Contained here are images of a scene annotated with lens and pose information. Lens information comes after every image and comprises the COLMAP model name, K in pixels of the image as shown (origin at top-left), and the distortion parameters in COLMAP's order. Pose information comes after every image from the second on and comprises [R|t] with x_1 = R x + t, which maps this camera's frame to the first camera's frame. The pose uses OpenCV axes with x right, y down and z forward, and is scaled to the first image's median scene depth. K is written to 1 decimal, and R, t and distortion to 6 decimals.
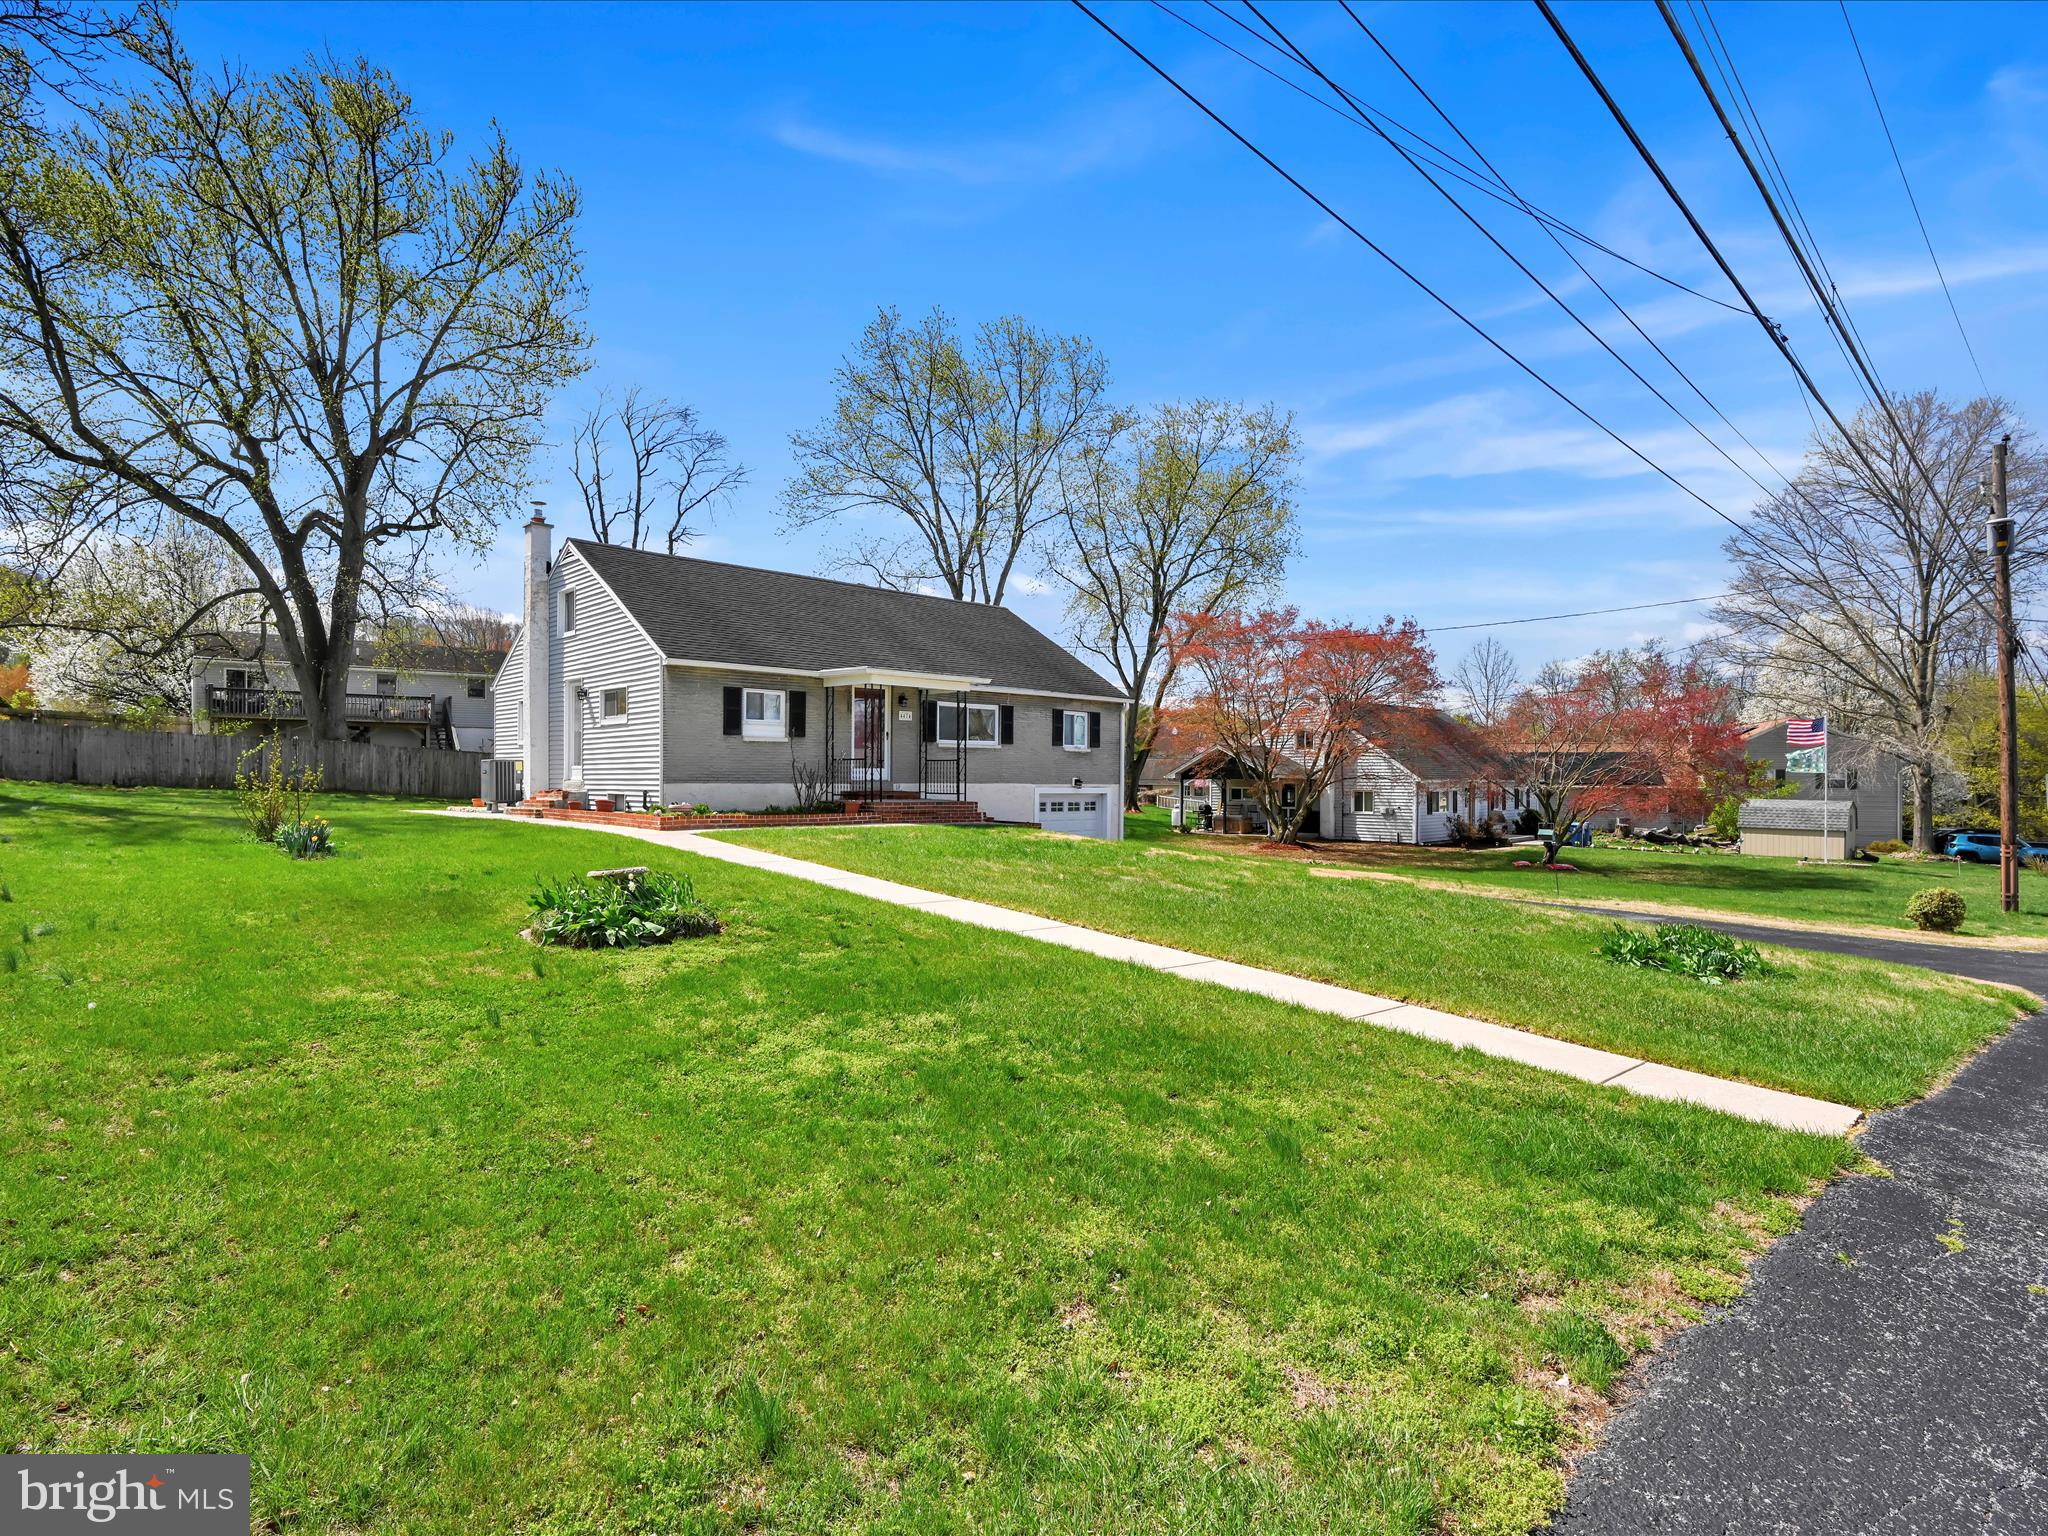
lens RADIAL K [[933.9, 0, 1015.0], [0, 933.9, 766.9], [0, 0, 1]] dist [-0.000630, 0.000548]
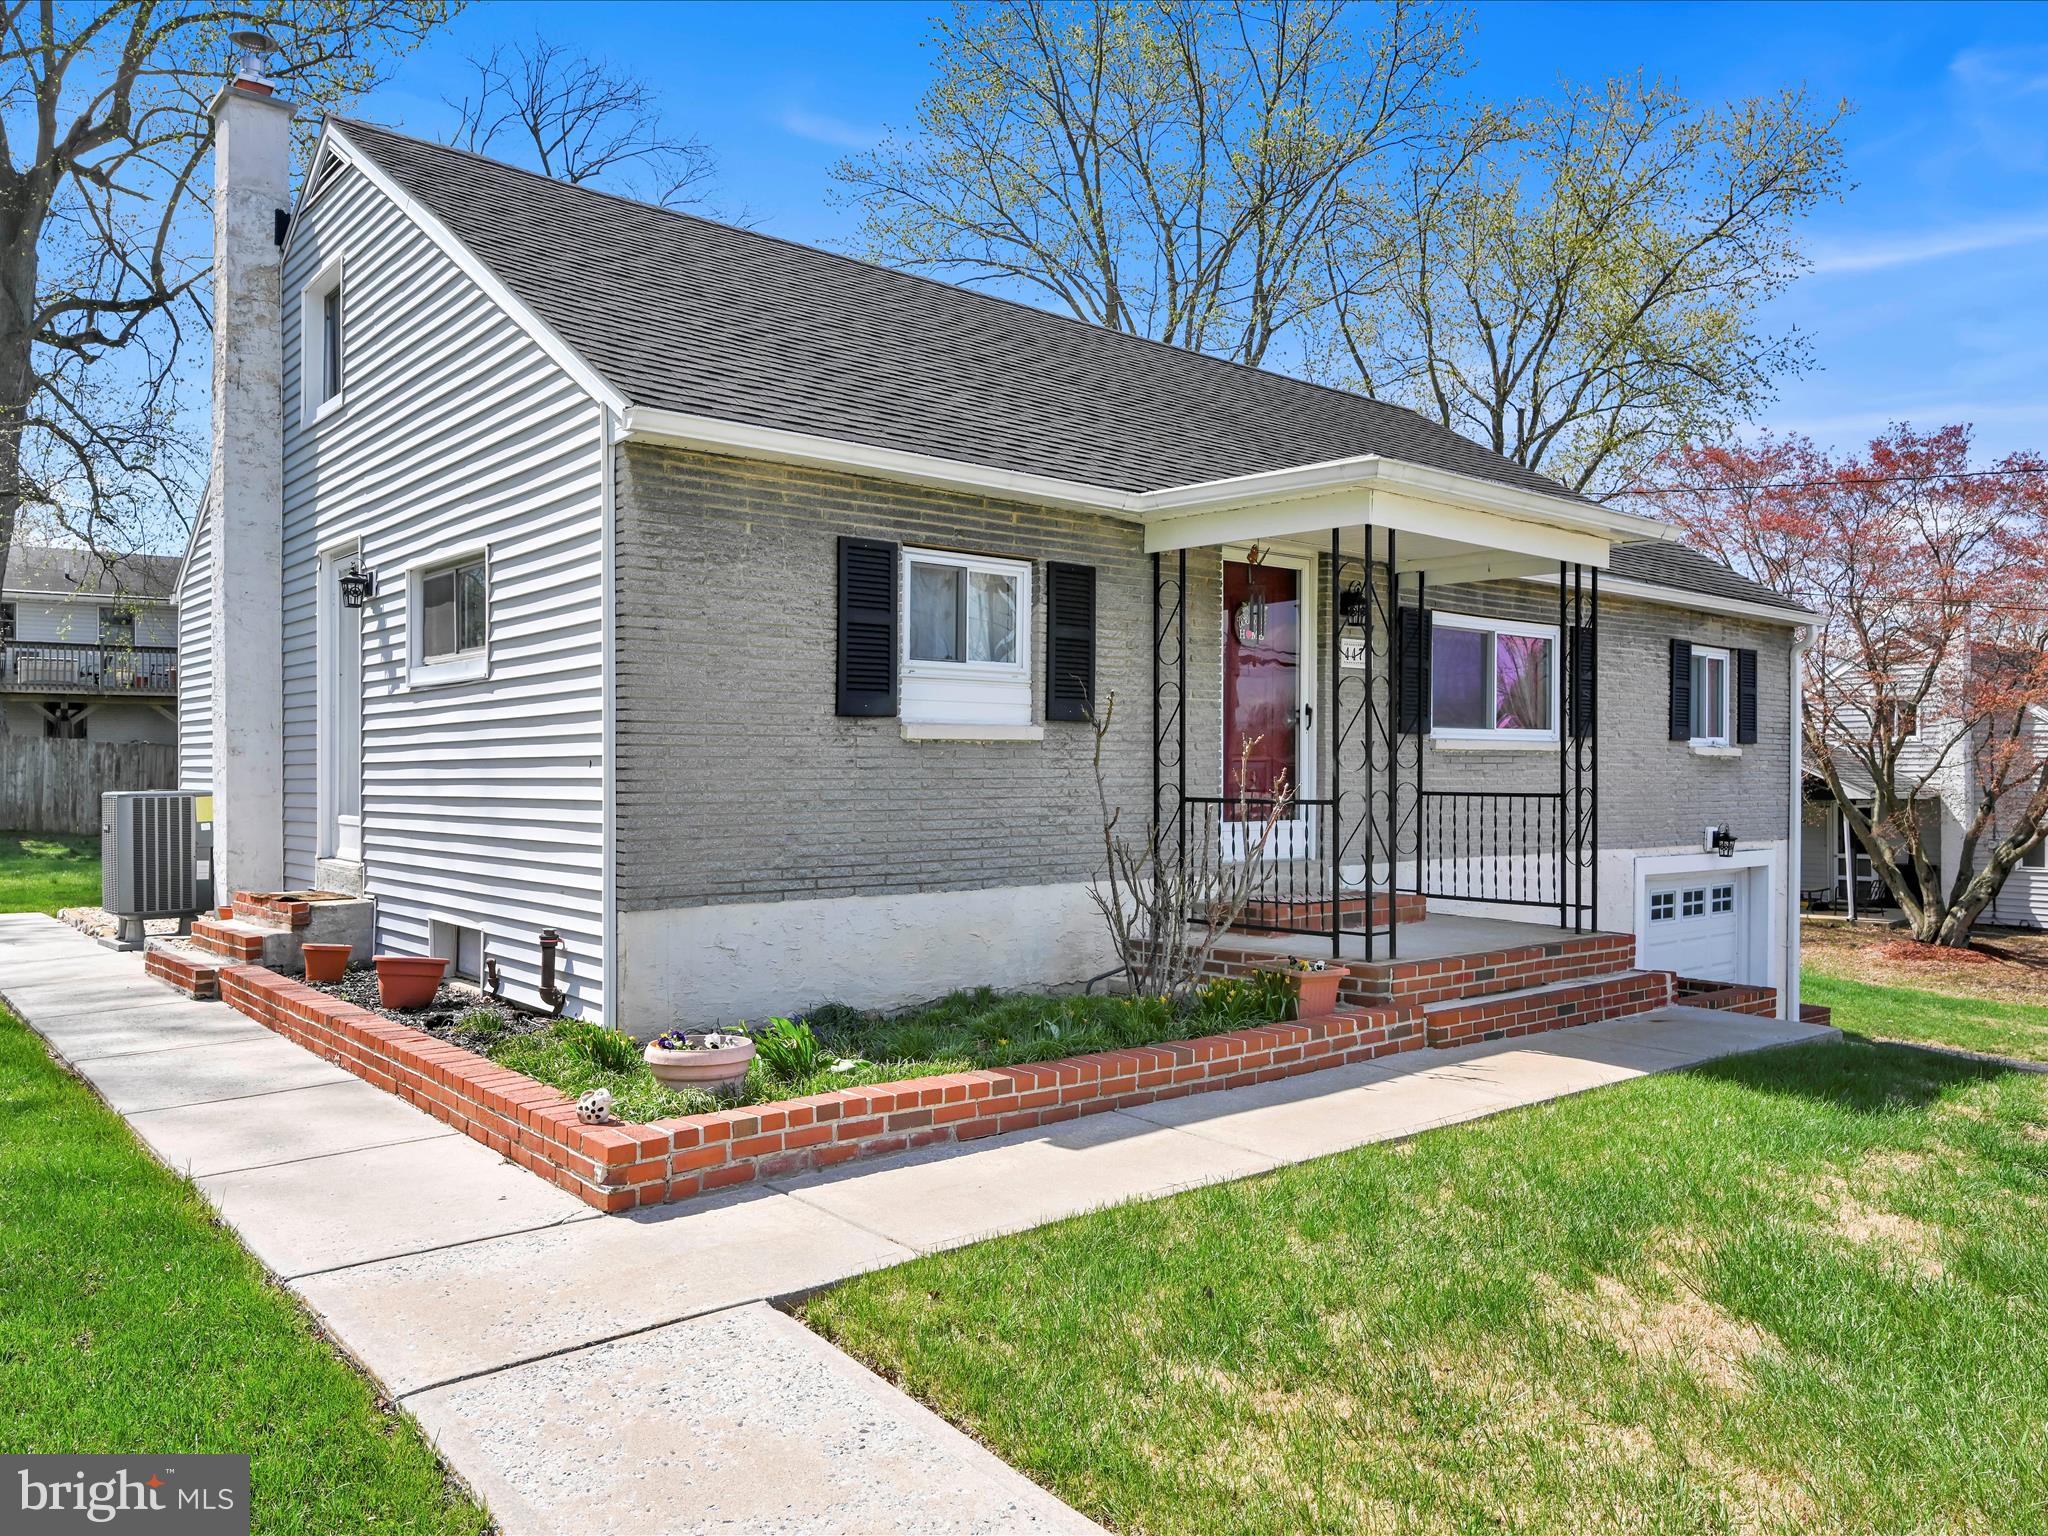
lens RADIAL K [[1480.9, 0, 1028.2], [0, 1480.9, 777.7], [0, 0, 1]] dist [0.006452, 0.010456]
pose [[0.996838, -0.001478, -0.079453, -0.193677], [0.002313, 0.999943, 0.010413, -0.018482], [0.079433, -0.010564, 0.996784, 0.503050]]
